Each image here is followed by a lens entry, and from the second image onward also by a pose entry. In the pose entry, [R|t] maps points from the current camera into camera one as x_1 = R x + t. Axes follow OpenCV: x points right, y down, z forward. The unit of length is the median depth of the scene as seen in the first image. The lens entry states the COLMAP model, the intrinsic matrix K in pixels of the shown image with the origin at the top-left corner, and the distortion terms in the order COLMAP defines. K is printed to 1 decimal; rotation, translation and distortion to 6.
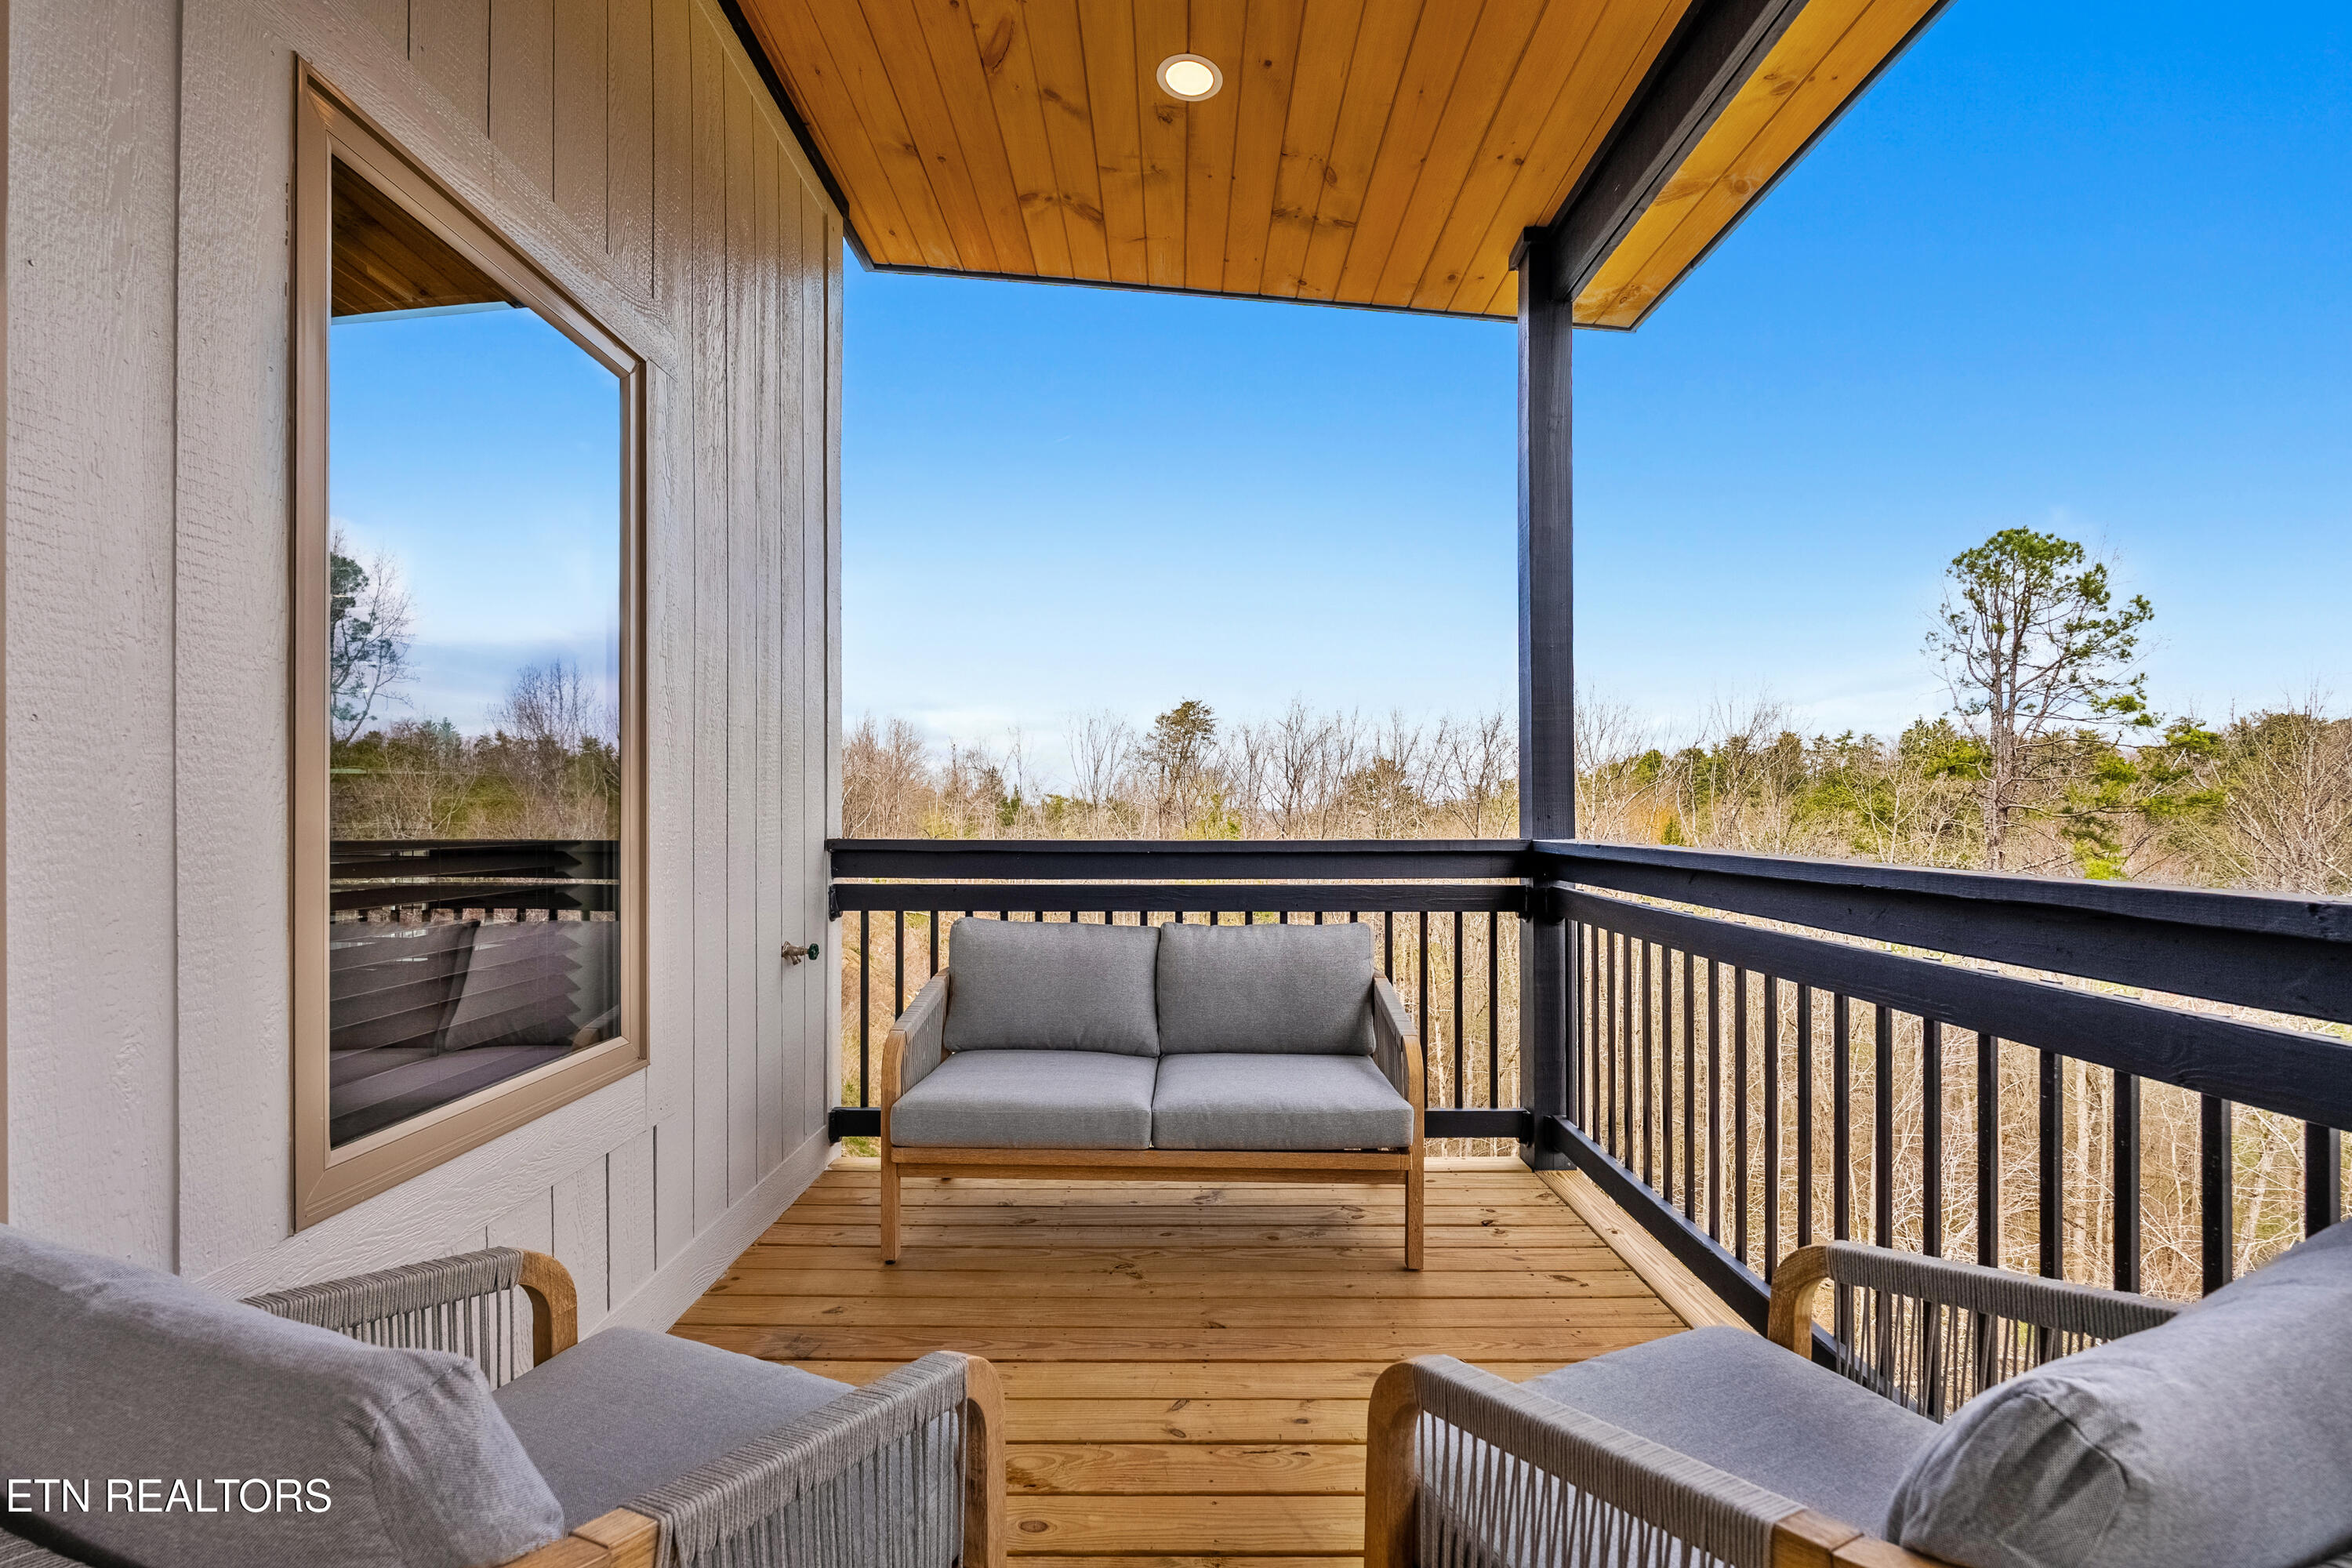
lens RADIAL K [[1052.9, 0, 1179.0], [0, 1052.9, 802.9], [0, 0, 1]] dist [-0.003490, -0.000323]
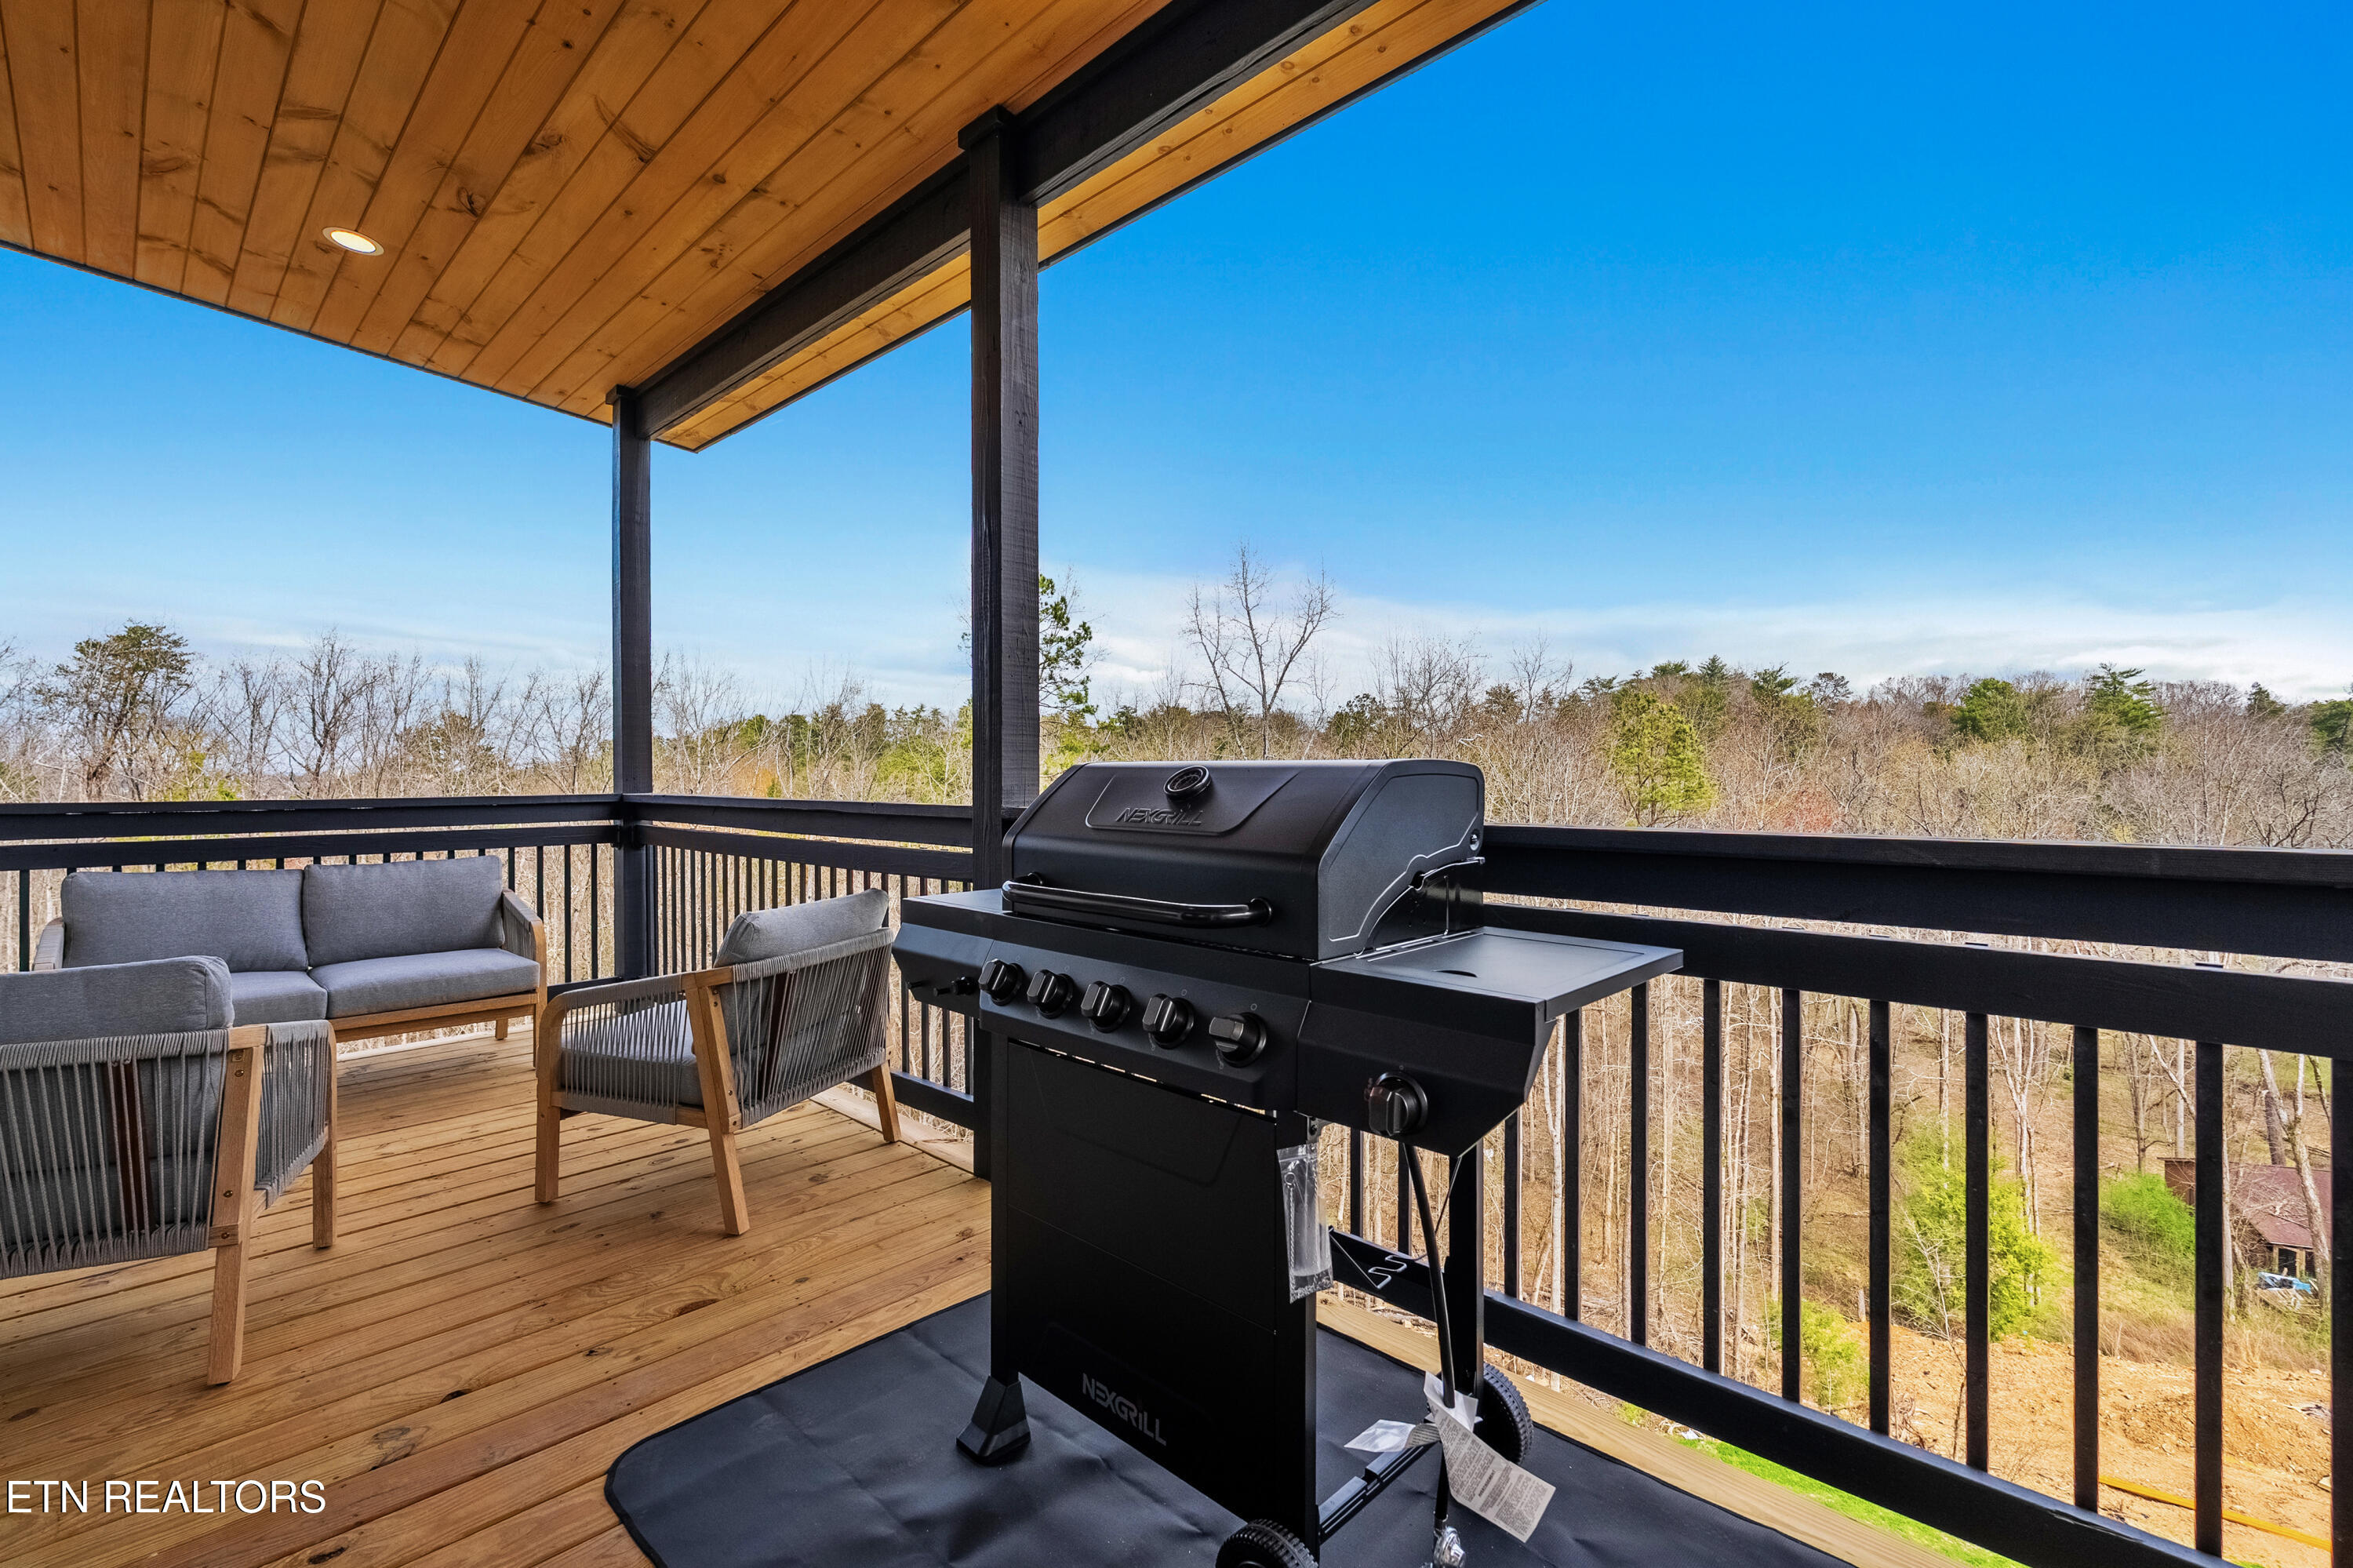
lens RADIAL K [[1057.0, 0, 1170.6], [0, 1057.0, 775.1], [0, 0, 1]] dist [-0.002561, -0.000203]
pose [[0.702711, -0.003814, 0.711466, -0.175389], [-0.002738, 0.999964, 0.008065, -0.005173], [-0.711471, -0.007615, 0.702675, -0.578440]]
